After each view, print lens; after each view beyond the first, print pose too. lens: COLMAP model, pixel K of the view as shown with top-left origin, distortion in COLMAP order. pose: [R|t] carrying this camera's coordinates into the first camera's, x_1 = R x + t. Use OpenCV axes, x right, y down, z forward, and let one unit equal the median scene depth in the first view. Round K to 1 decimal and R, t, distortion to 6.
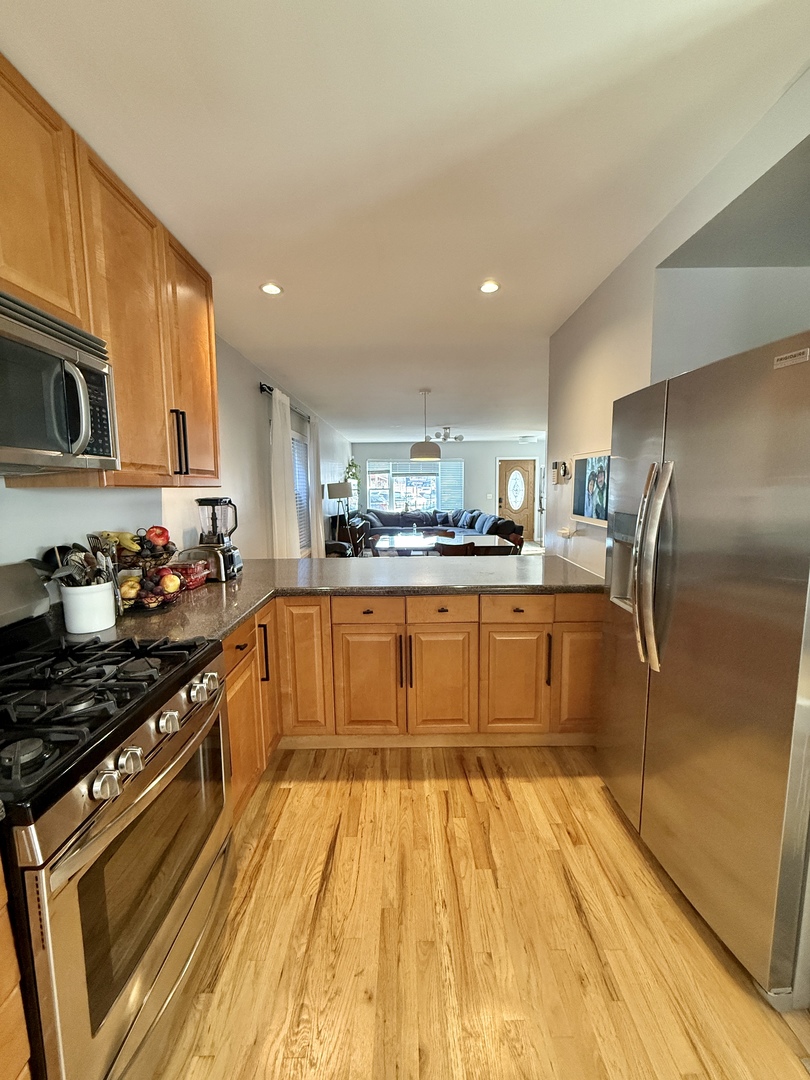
lens RADIAL K [[430.4, 0, 403.7], [0, 430.4, 535.8], [0, 0, 1]] dist [0.000355, 0.000395]
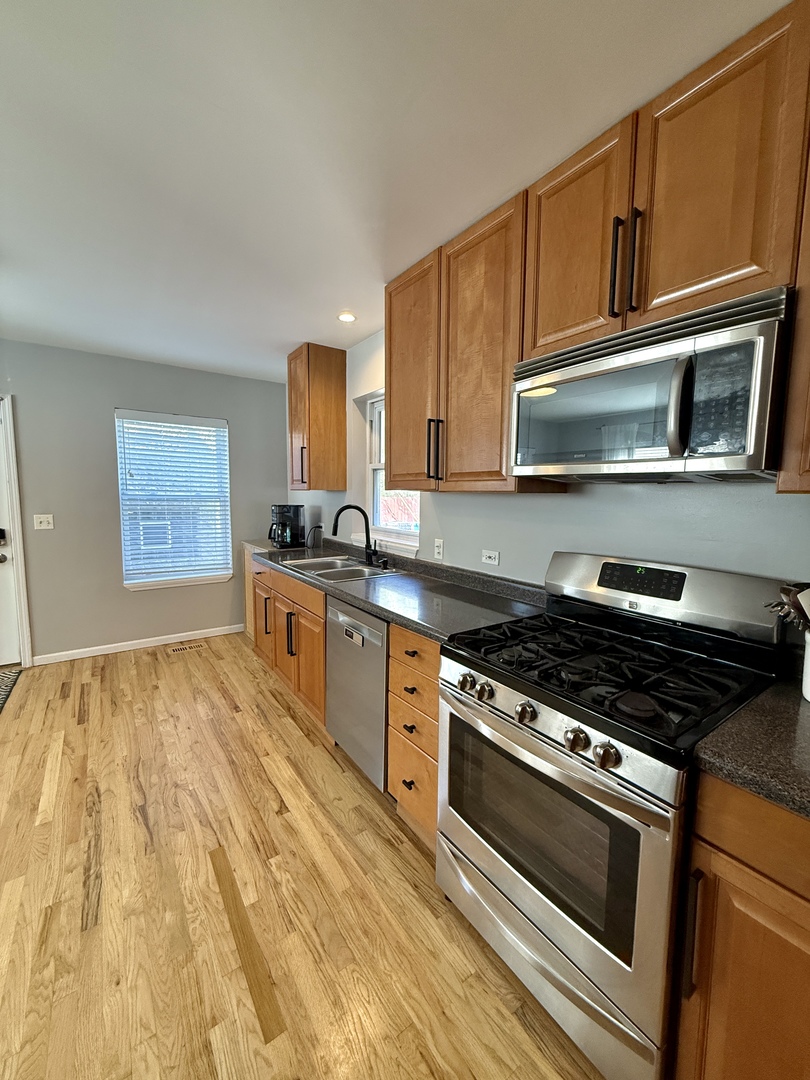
lens RADIAL K [[430.4, 0, 403.7], [0, 430.4, 535.8], [0, 0, 1]] dist [0.000355, 0.000395]
pose [[-0.818955, 0.054967, -0.571219, 0.220411], [-0.072067, 0.977671, 0.197400, -0.139458], [0.569315, 0.202827, -0.796707, 1.232363]]
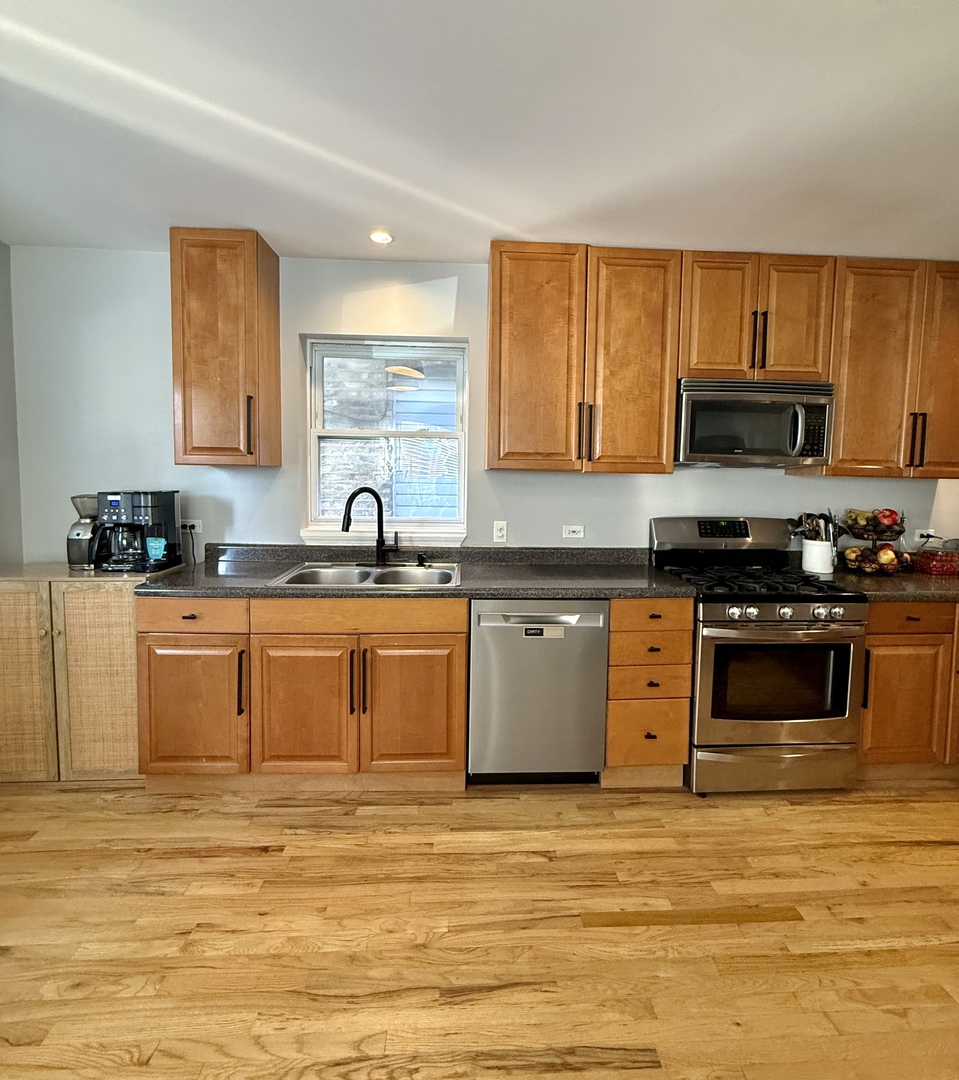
lens RADIAL K [[532.4, 0, 499.7], [0, 532.4, 506.4], [0, 0, 1]] dist [0.001366, -0.001176]
pose [[0.058275, 0.075816, -0.995417, 1.131587], [-0.133694, 0.988723, 0.067480, 0.020266], [0.989308, 0.129149, 0.067754, -0.251487]]
